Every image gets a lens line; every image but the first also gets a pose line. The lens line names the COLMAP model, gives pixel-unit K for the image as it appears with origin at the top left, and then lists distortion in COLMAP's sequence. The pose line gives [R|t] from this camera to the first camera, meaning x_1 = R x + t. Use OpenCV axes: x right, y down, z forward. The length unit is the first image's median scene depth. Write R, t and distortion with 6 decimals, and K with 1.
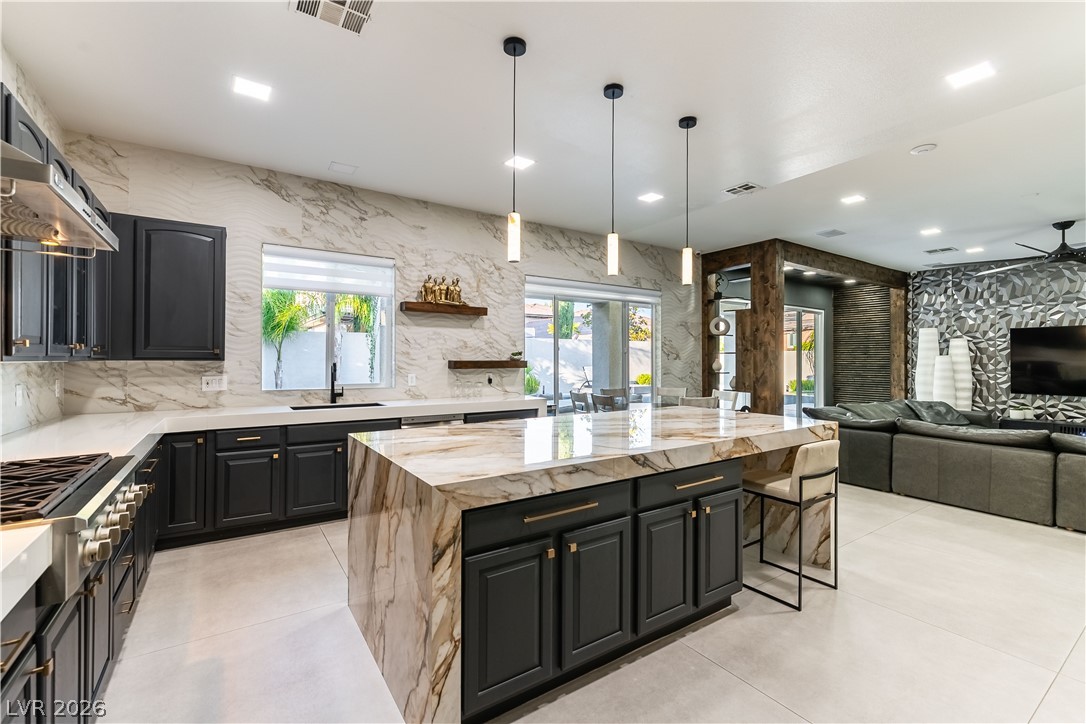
lens RADIAL K [[472.9, 0, 548.7], [0, 472.9, 355.9], [0, 0, 1]] dist [0.001260, 0.000405]
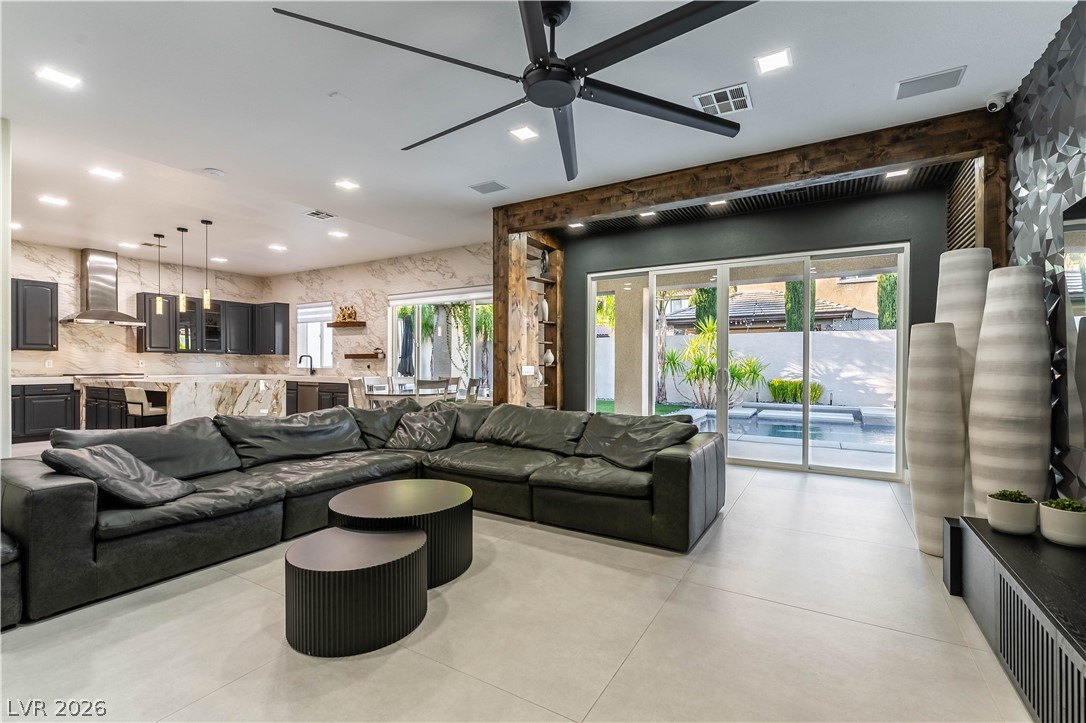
lens RADIAL K [[472.9, 0, 551.7], [0, 472.9, 364.4], [0, 0, 1]] dist [0.001260, 0.000405]
pose [[0.427683, 0.002035, -0.903926, 1.624014], [0.004418, 0.999981, 0.004342, 0.042440], [0.903918, -0.005851, 0.427666, 0.901224]]
